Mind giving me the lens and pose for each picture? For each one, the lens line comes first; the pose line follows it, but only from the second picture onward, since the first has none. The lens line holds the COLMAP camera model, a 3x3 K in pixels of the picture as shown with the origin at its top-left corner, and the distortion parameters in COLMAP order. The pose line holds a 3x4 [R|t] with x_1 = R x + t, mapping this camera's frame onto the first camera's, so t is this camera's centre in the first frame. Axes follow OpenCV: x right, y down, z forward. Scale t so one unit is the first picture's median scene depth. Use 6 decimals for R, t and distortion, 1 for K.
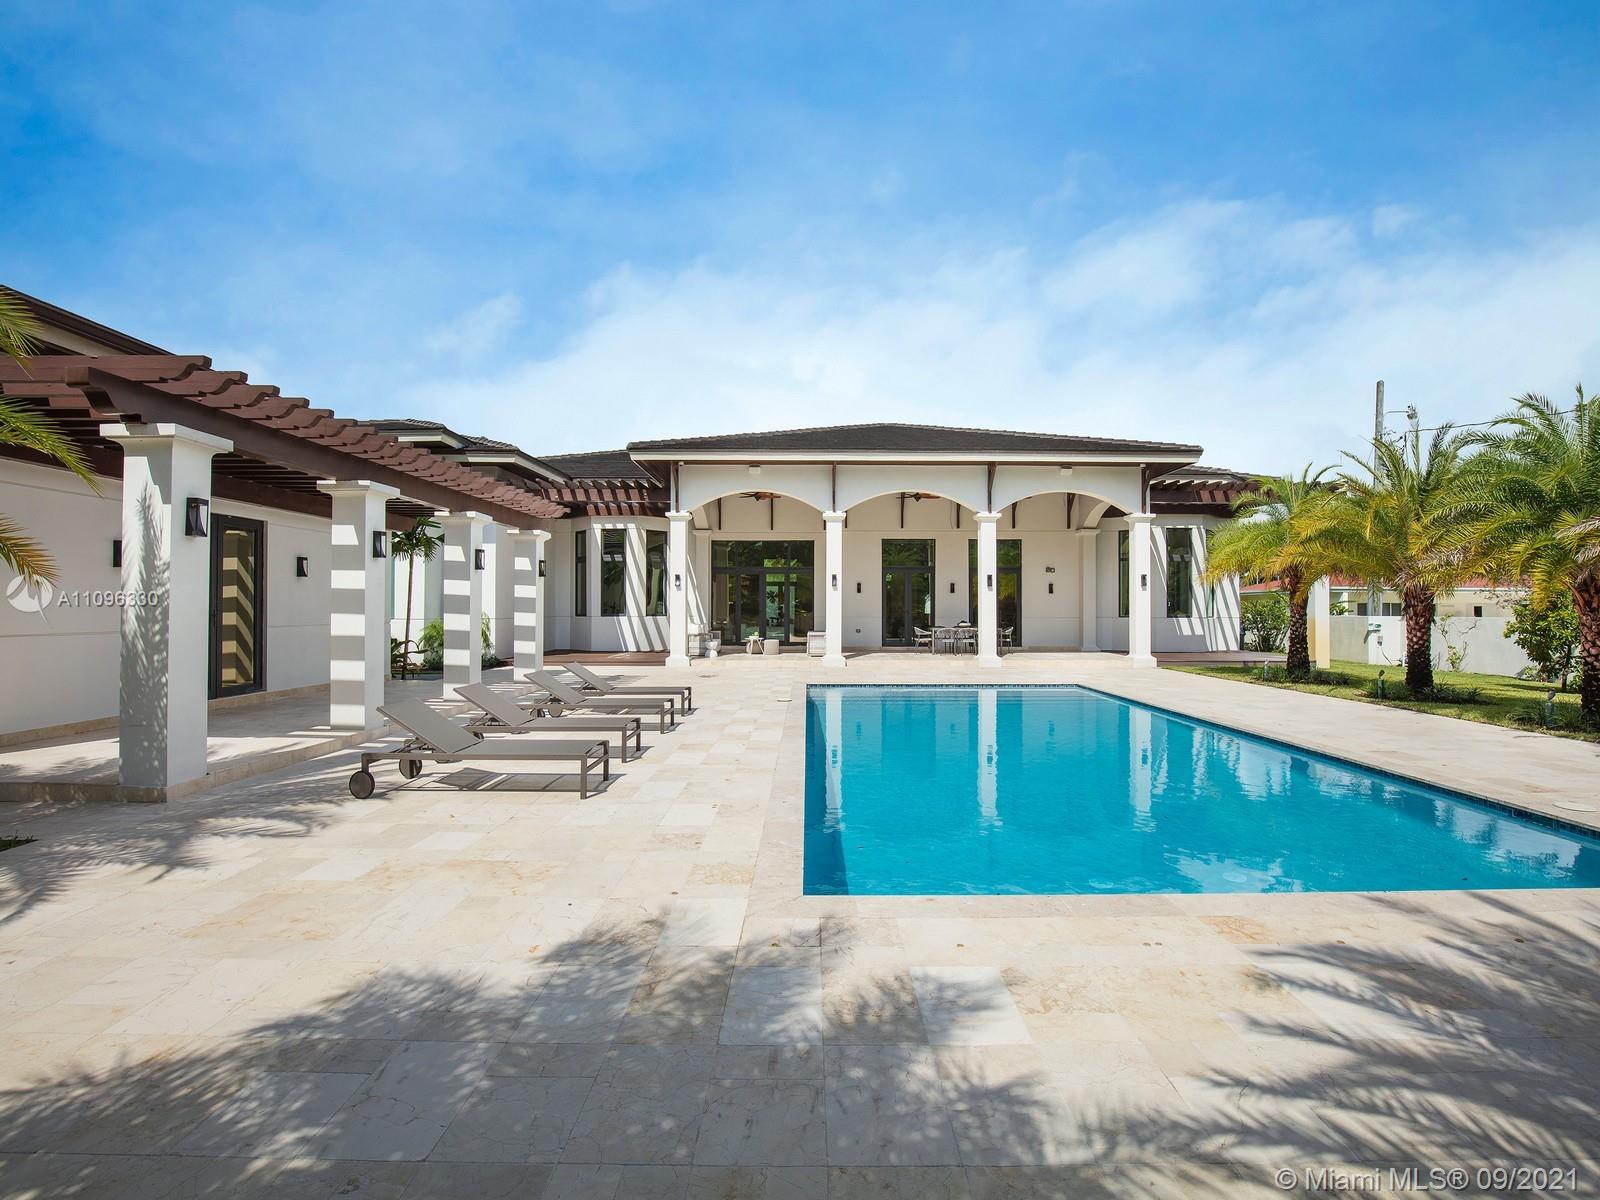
lens RADIAL K [[724.0, 0, 800.0], [0, 724.0, 600.0], [0, 0, 1]] dist [-0.001217, -0.000194]
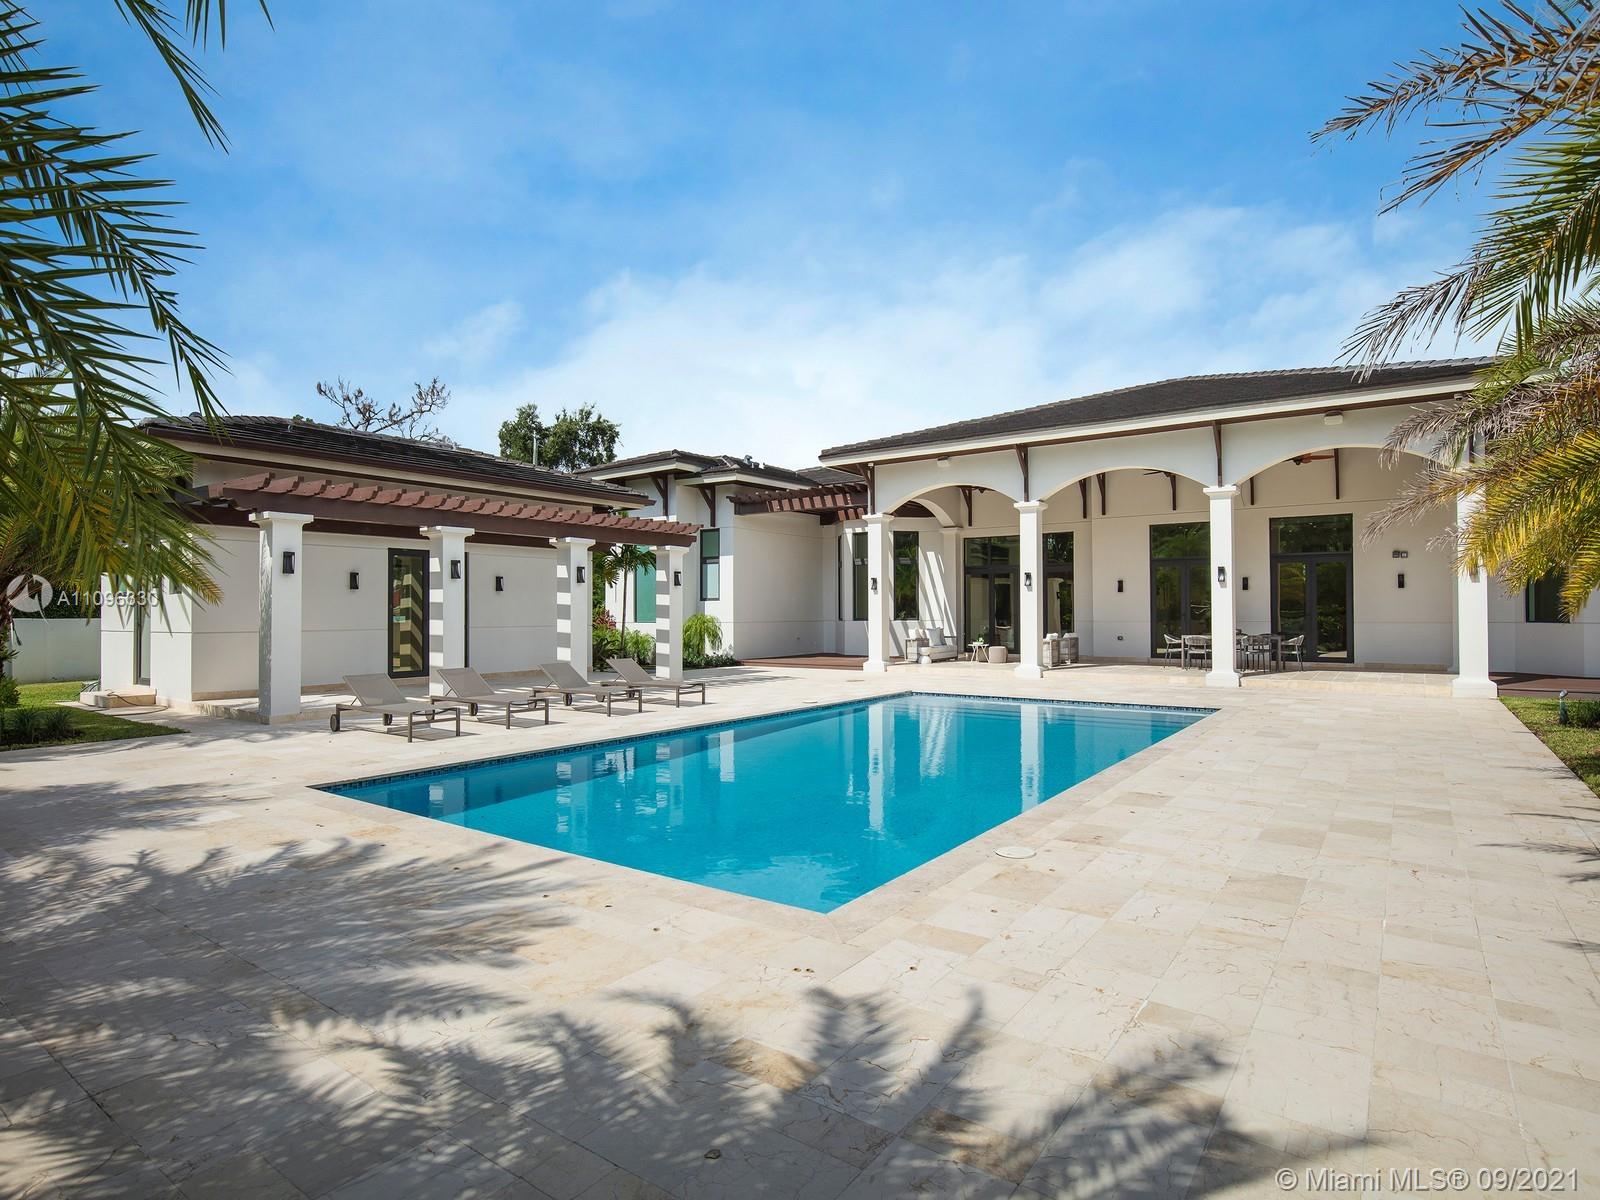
lens RADIAL K [[823.6, 0, 800.0], [0, 823.6, 600.0], [0, 0, 1]] dist [-0.003434, -0.000570]
pose [[0.824061, -0.012586, -0.566362, 0.383277], [0.011697, 0.999918, -0.005201, -0.000205], [0.566381, -0.002338, 0.824140, 0.020776]]
